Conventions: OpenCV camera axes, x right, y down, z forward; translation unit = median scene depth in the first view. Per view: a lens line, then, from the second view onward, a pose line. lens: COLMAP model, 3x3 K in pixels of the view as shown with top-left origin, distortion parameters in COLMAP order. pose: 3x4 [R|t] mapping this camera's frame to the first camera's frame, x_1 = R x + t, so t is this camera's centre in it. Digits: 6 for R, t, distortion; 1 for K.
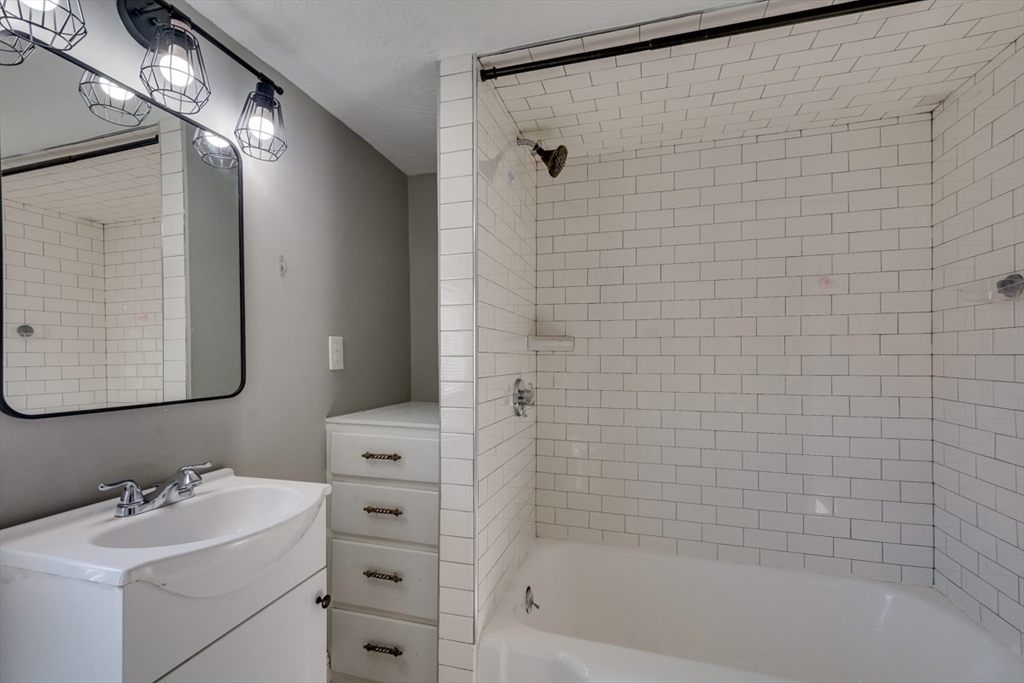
lens RADIAL K [[443.9, 0, 511.6], [0, 443.9, 354.5], [0, 0, 1]] dist [0.002871, -0.000061]
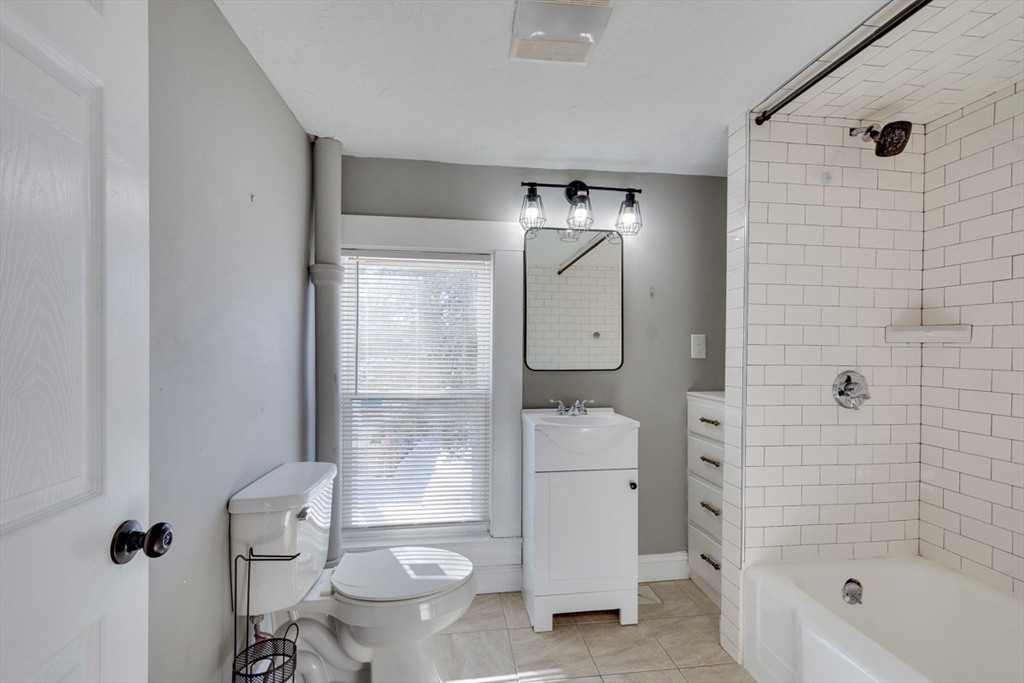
lens RADIAL K [[443.9, 0, 511.6], [0, 443.9, 354.5], [0, 0, 1]] dist [0.002871, -0.000061]
pose [[0.416557, 0.011202, -0.909041, 0.768776], [-0.001981, 0.999933, 0.011414, 0.009205], [0.909108, -0.002954, 0.416551, -0.140633]]
